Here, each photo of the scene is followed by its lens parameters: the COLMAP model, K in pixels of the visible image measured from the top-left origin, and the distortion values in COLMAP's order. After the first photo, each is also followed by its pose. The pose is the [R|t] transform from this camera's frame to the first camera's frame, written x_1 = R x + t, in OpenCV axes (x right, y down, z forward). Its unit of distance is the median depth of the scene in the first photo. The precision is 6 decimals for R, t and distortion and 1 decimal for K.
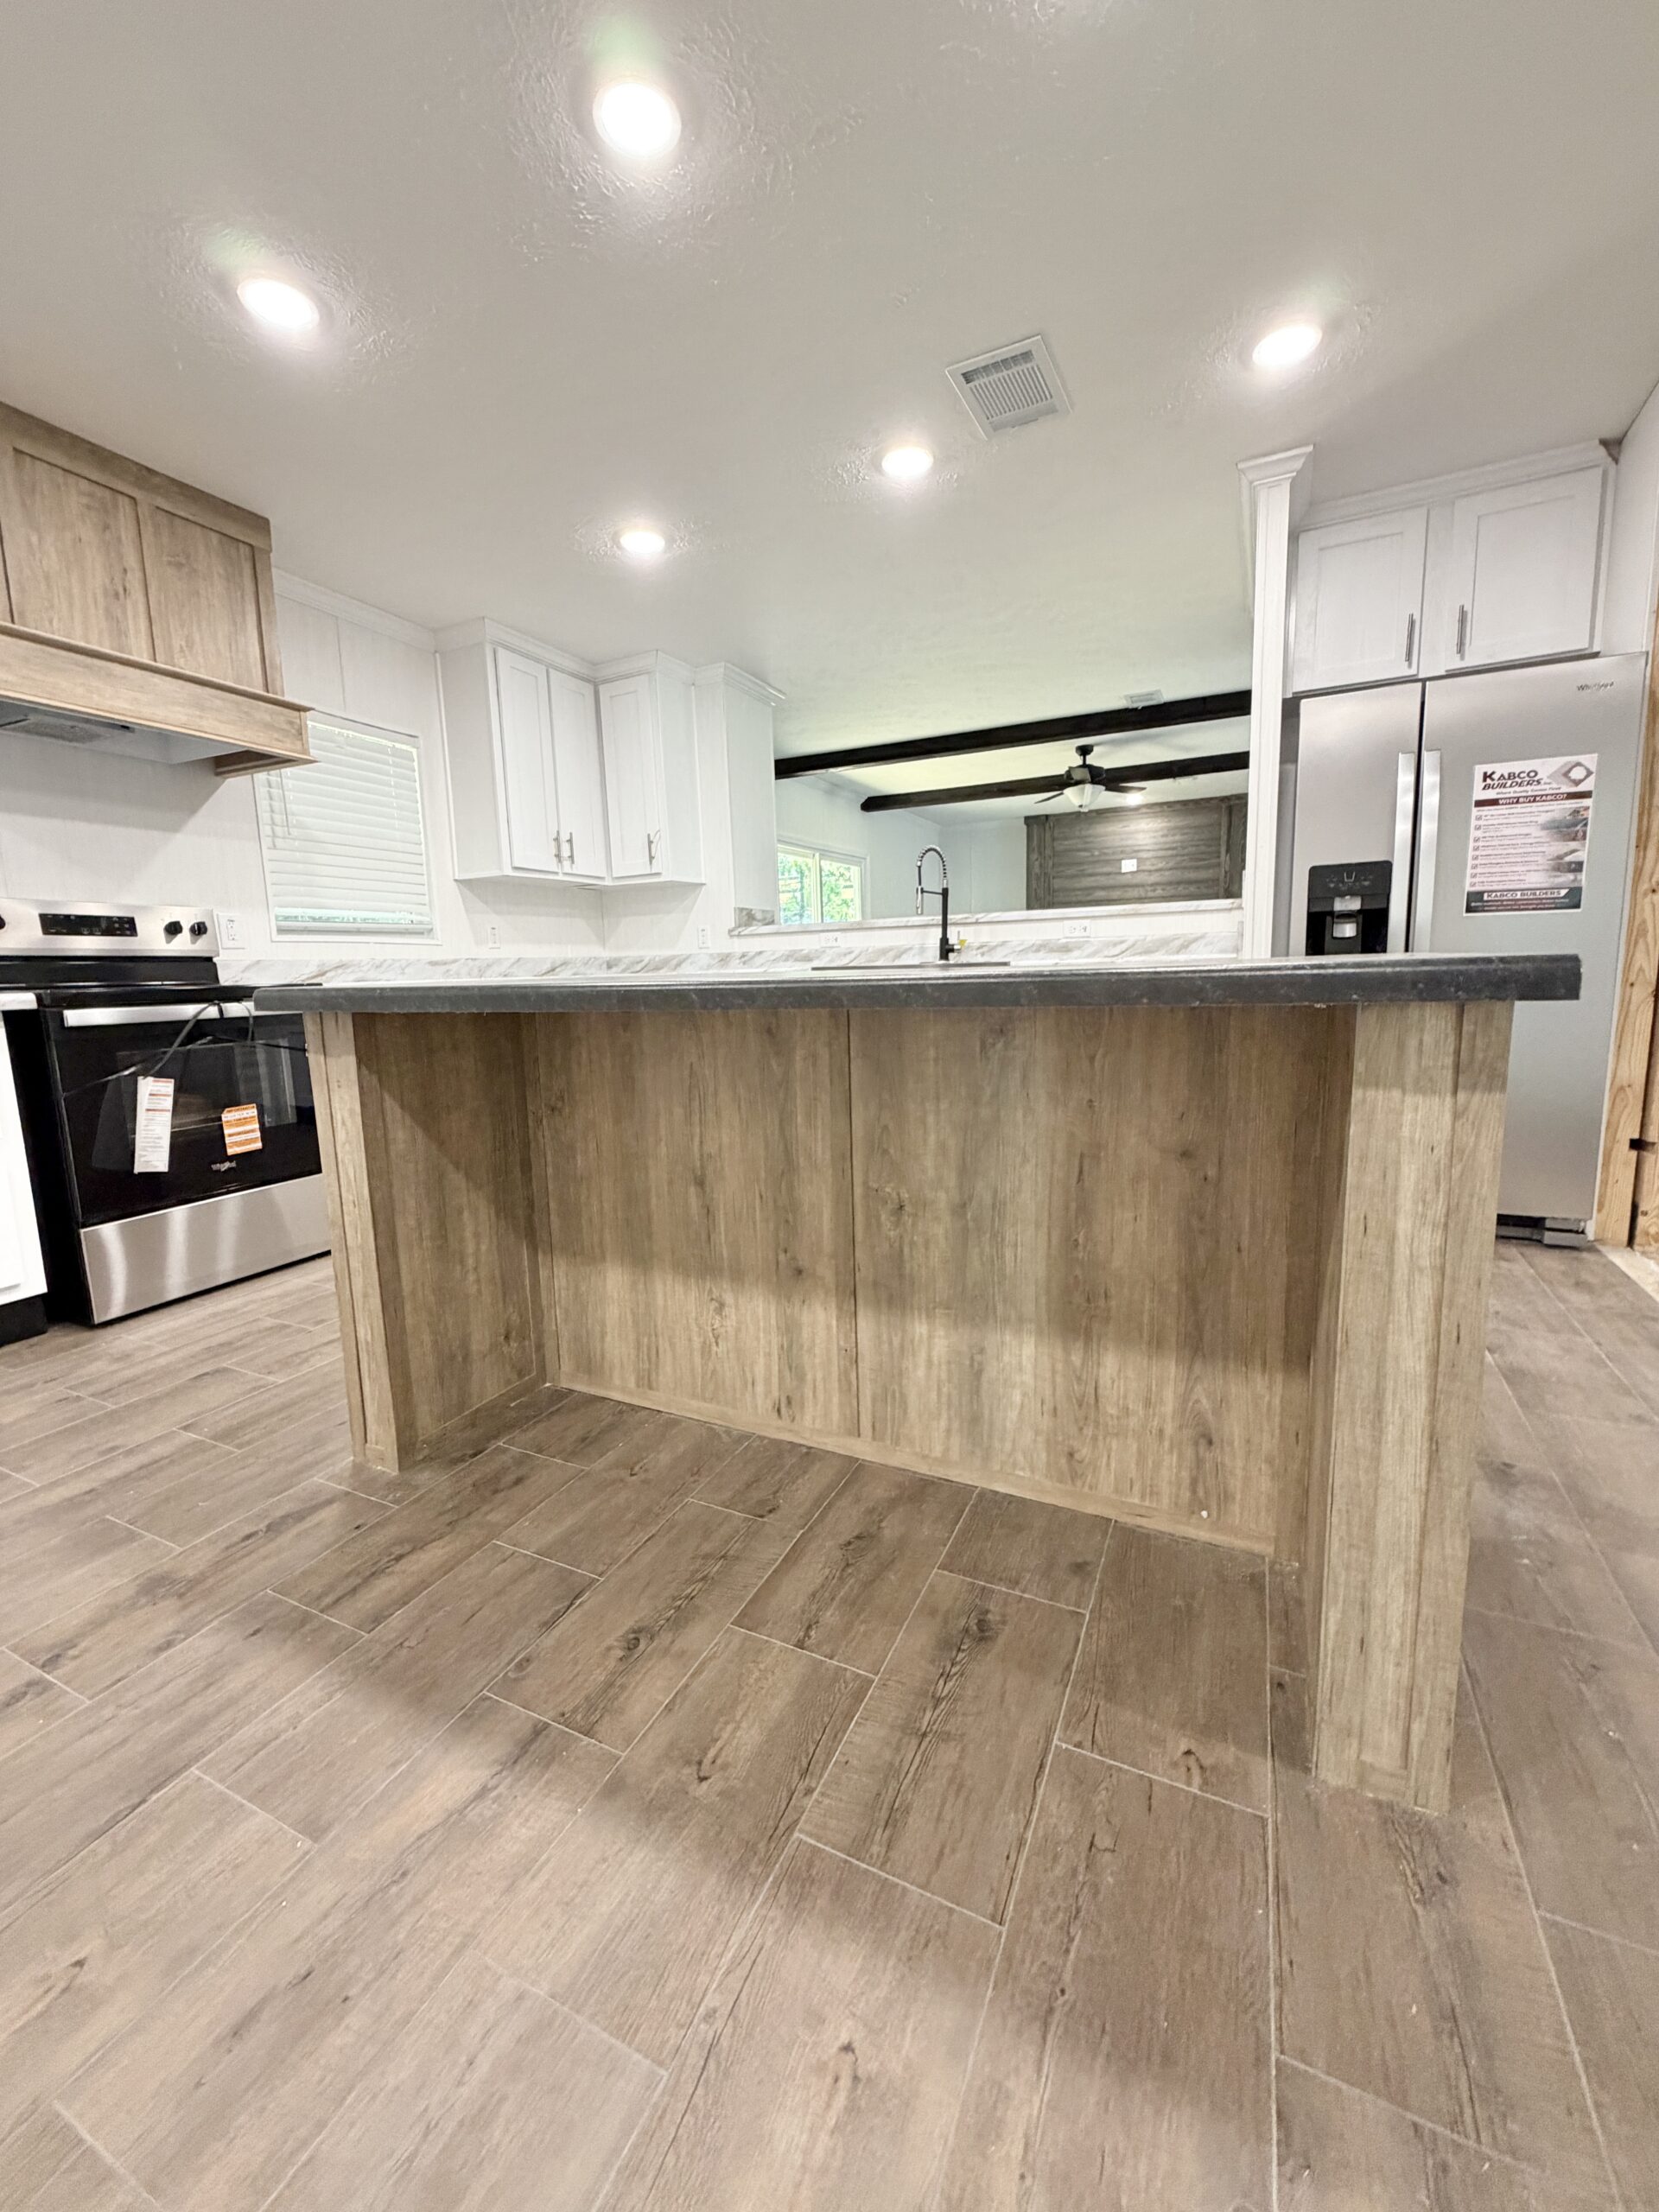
lens RADIAL K [[882.7, 0, 827.0], [0, 882.7, 1098.7], [0, 0, 1]] dist [-0.003259, 0.001235]
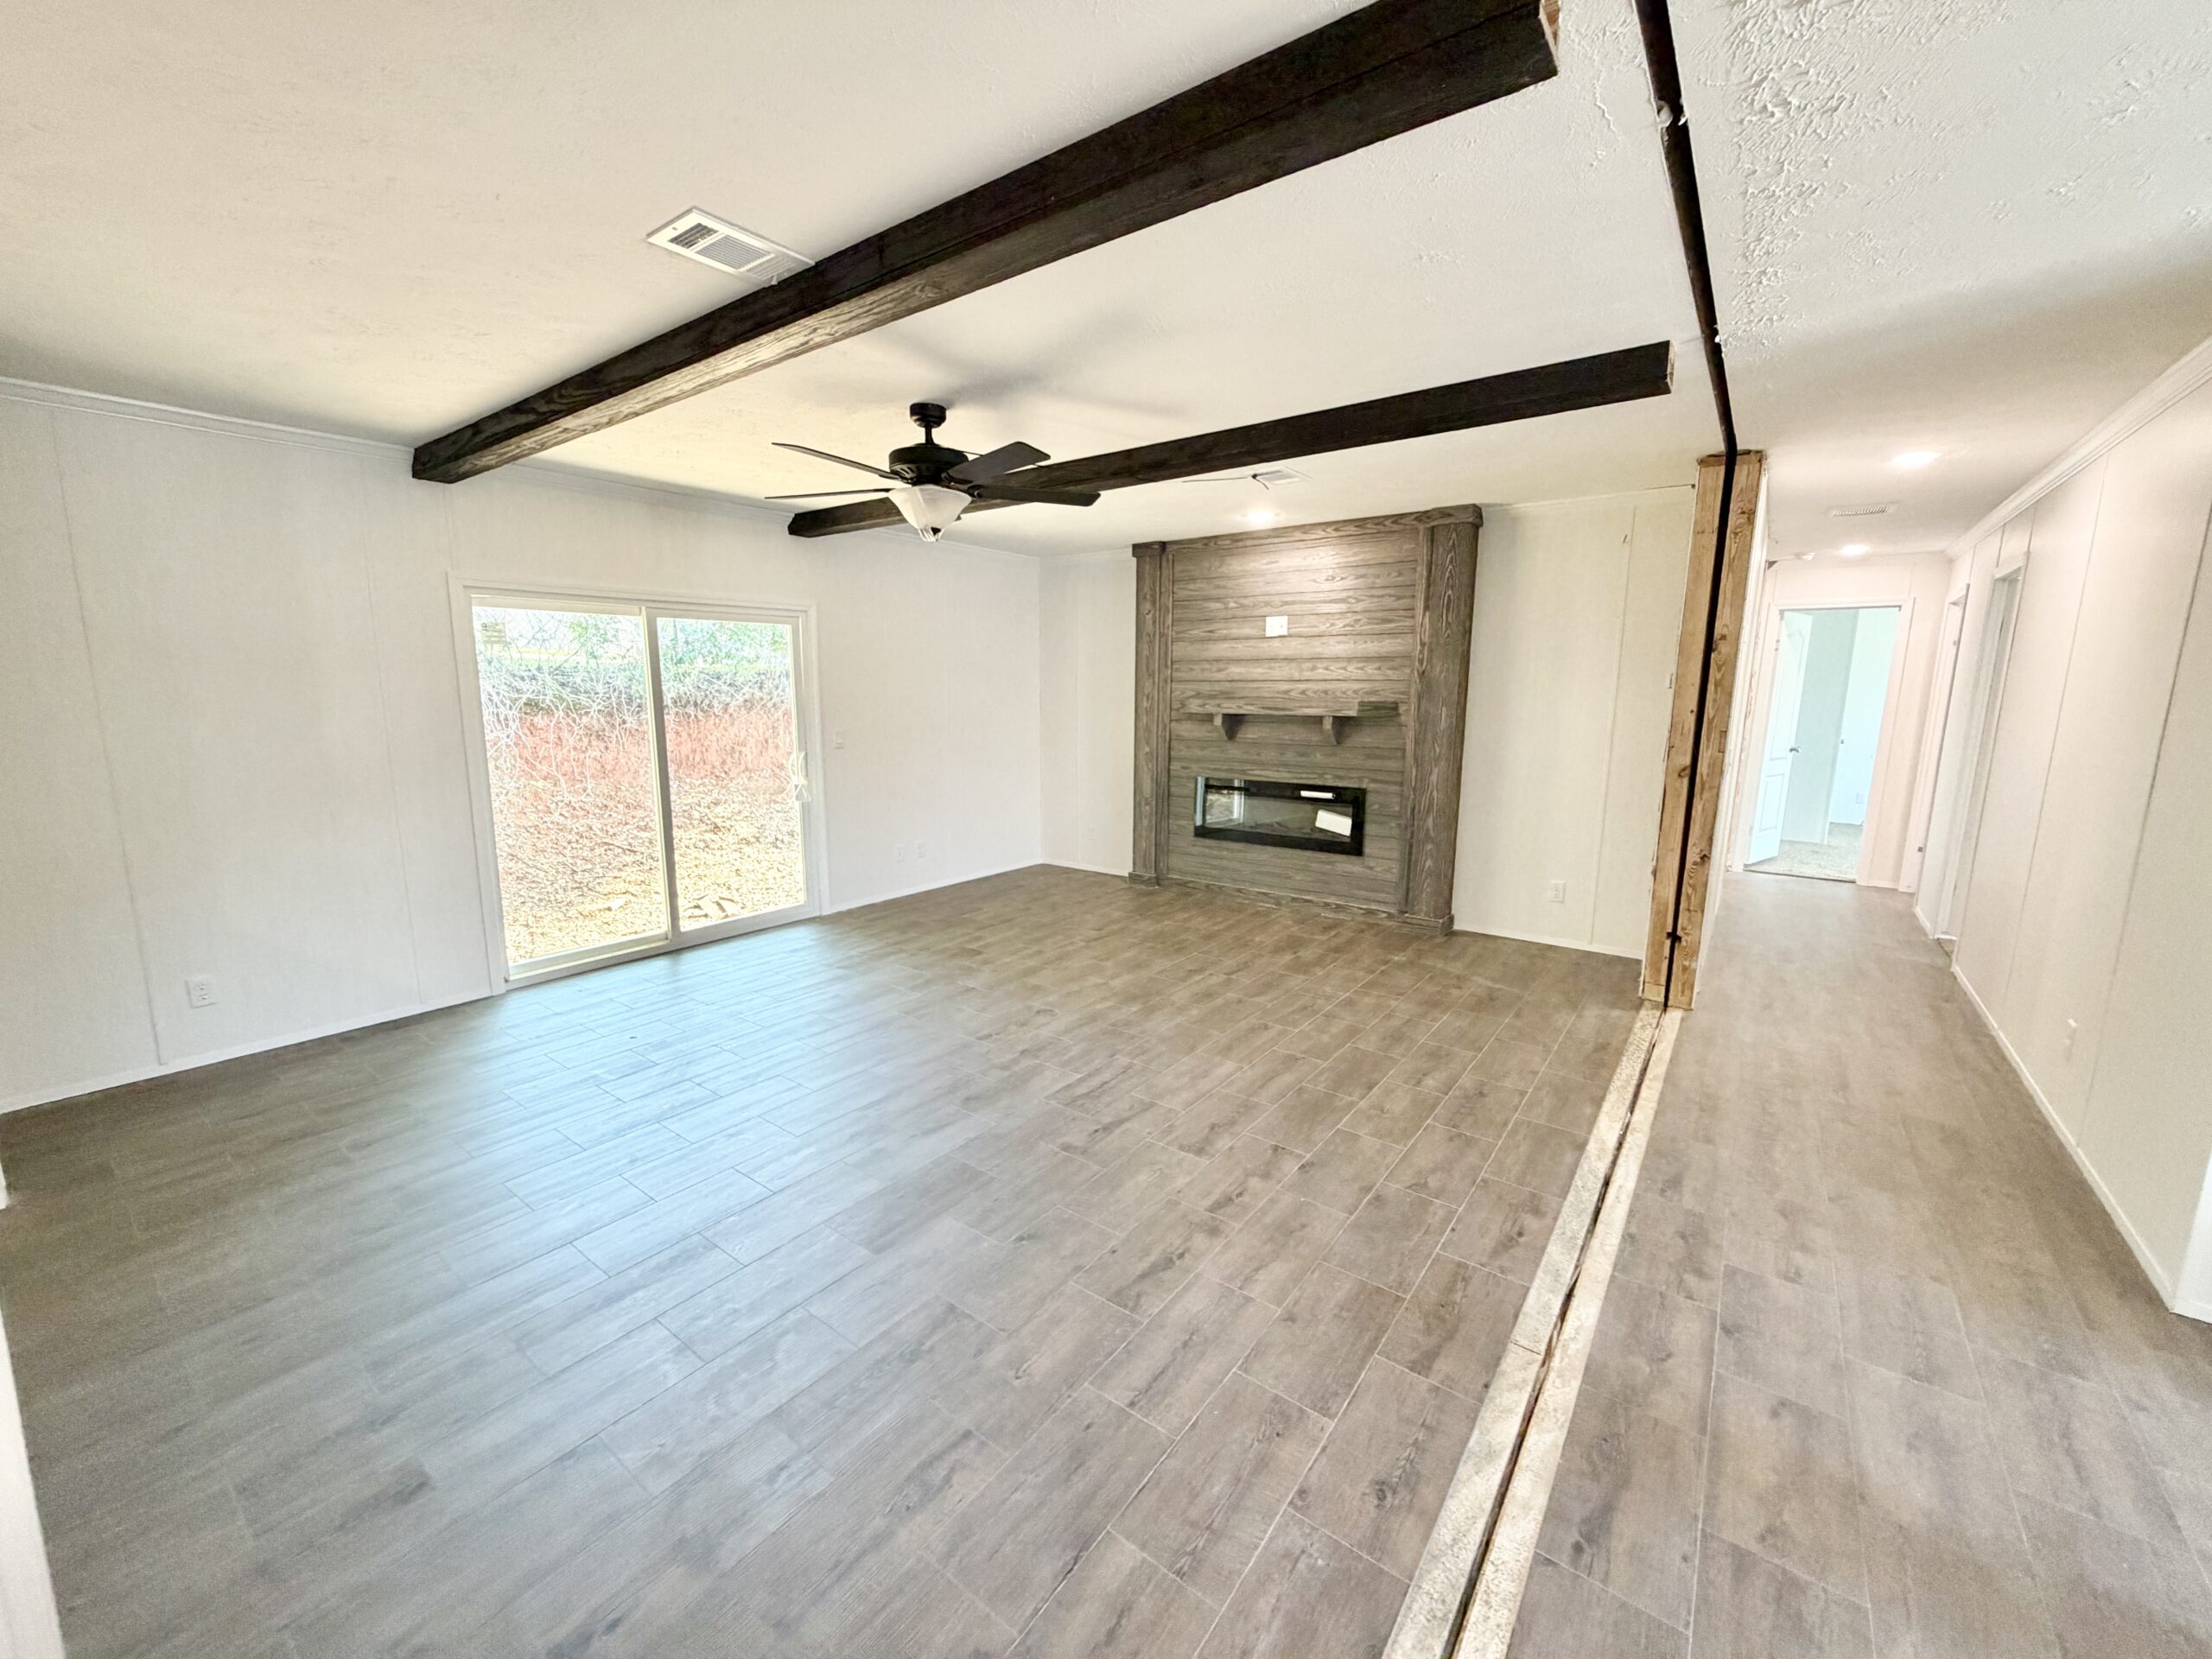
lens RADIAL K [[882.7, 0, 1068.1], [0, 882.7, 848.1], [0, 0, 1]] dist [-0.003259, 0.001235]
pose [[0.979286, 0.072308, -0.189130, 0.327405], [-0.066258, 0.997074, 0.038124, -0.123777], [0.191334, -0.024803, 0.981212, 0.364902]]
